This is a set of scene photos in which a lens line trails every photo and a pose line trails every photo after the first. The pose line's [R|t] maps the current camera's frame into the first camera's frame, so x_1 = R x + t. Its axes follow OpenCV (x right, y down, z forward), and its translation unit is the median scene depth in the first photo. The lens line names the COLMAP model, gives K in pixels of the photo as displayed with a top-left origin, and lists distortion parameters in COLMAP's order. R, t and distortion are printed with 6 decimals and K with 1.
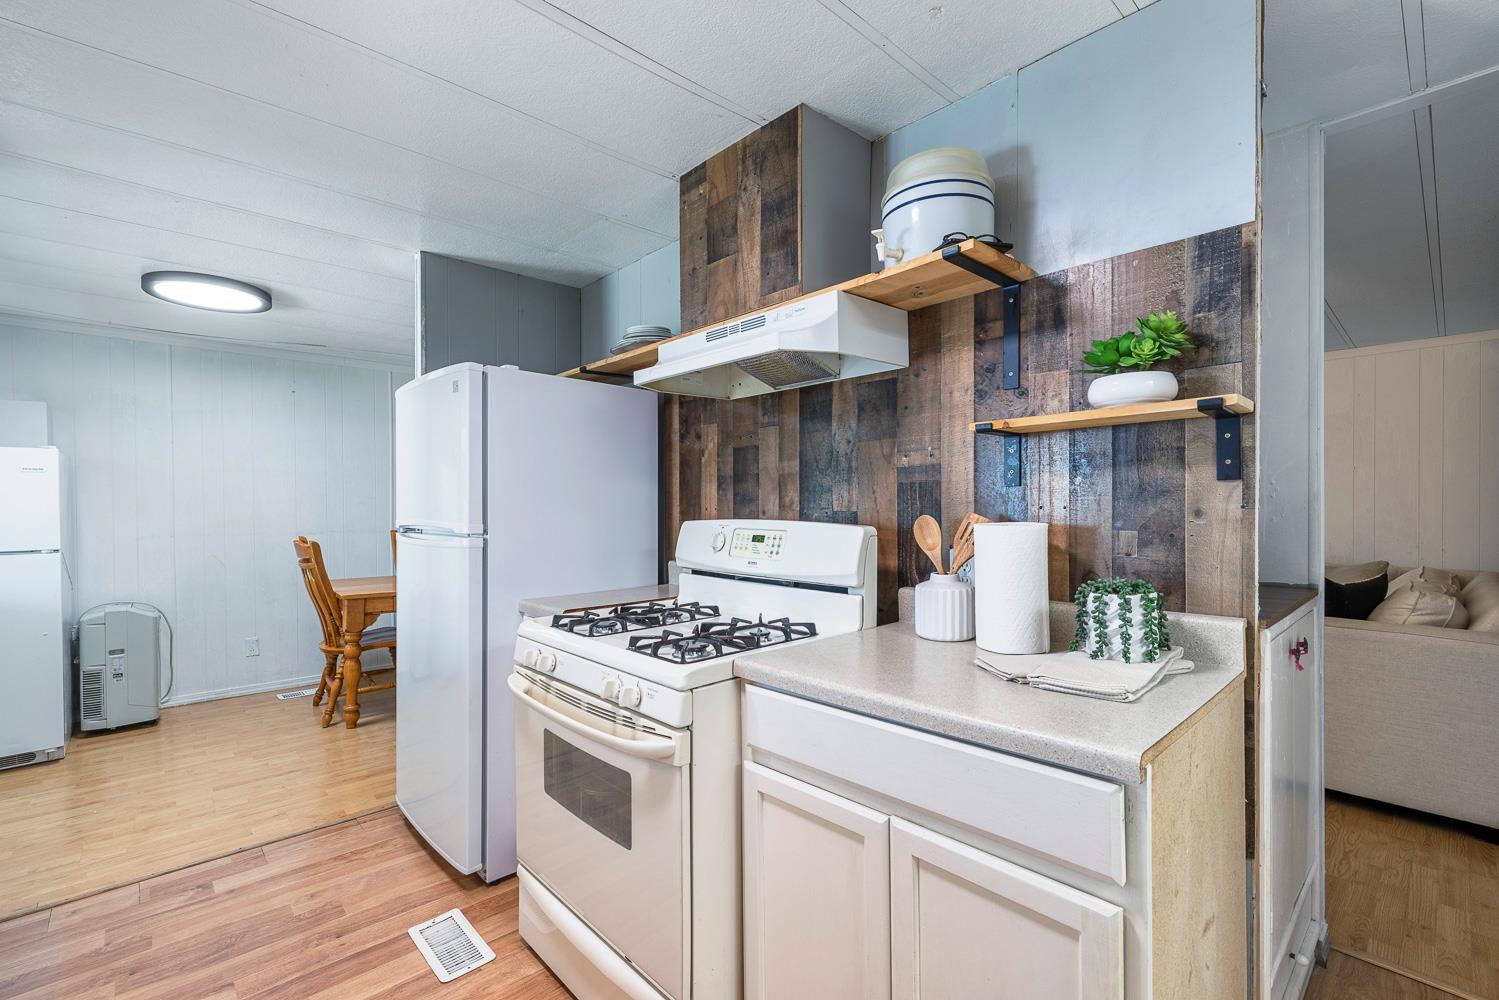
lens RADIAL K [[645.5, 0, 750.0], [0, 645.5, 505.6], [0, 0, 1]] dist [0.001295, 0.000399]
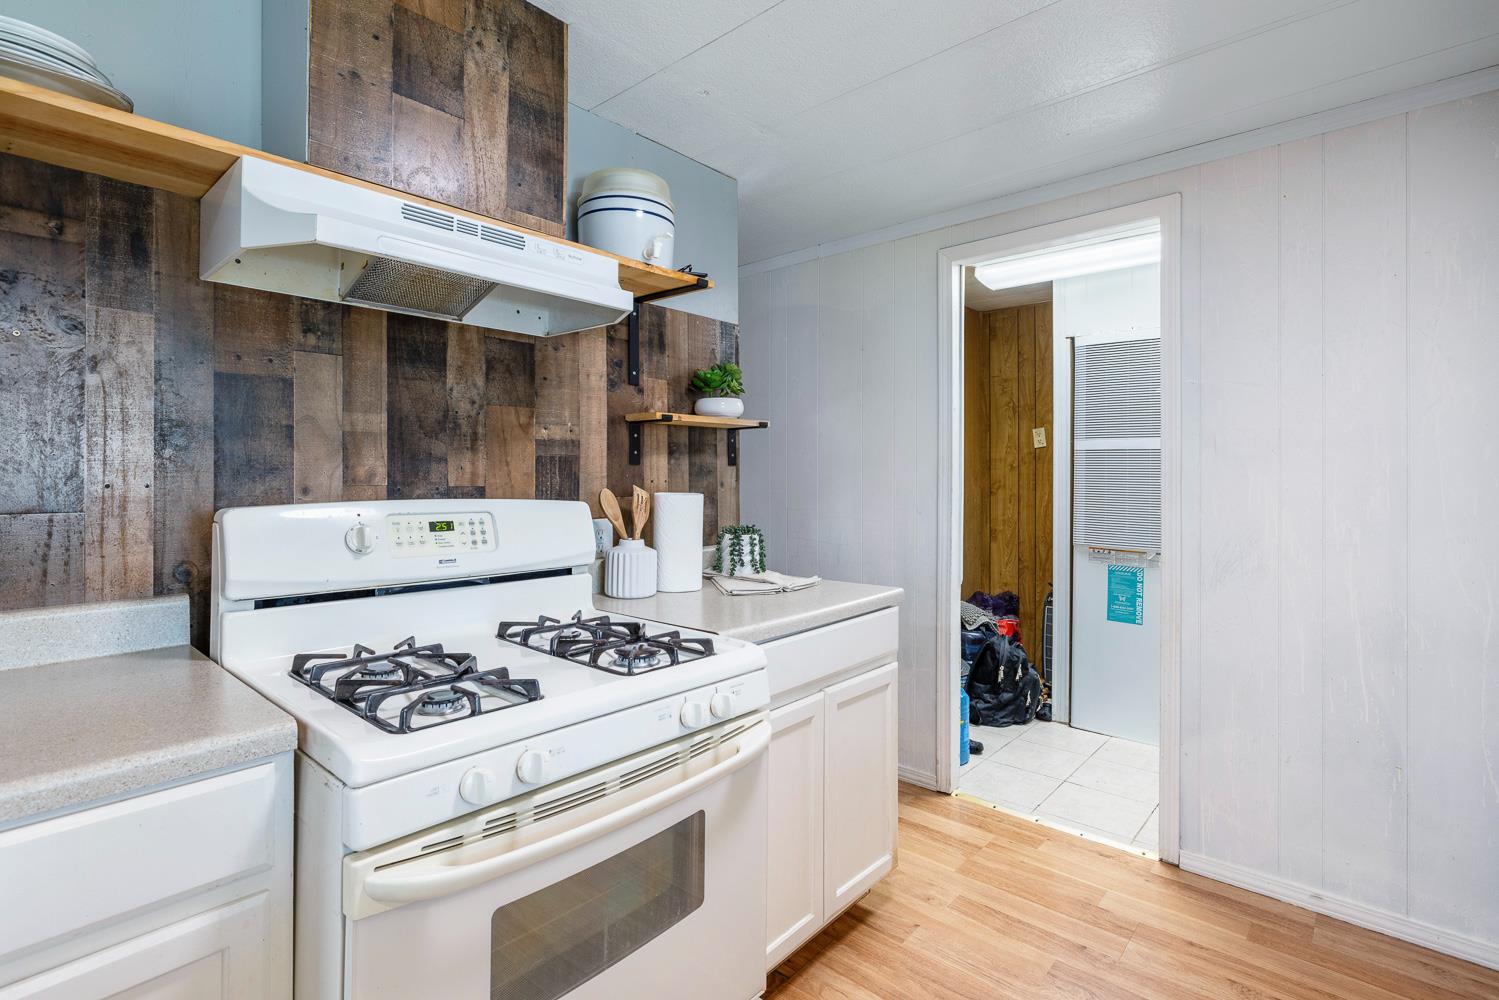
lens RADIAL K [[639.4, 0, 748.8], [0, 639.4, 480.0], [0, 0, 1]] dist [-0.054167, 0.000190]
pose [[-0.059709, 0.006125, 0.998197, -0.693284], [0.004376, 0.999973, -0.005875, 0.007215], [-0.998206, 0.004018, -0.059734, 0.718002]]
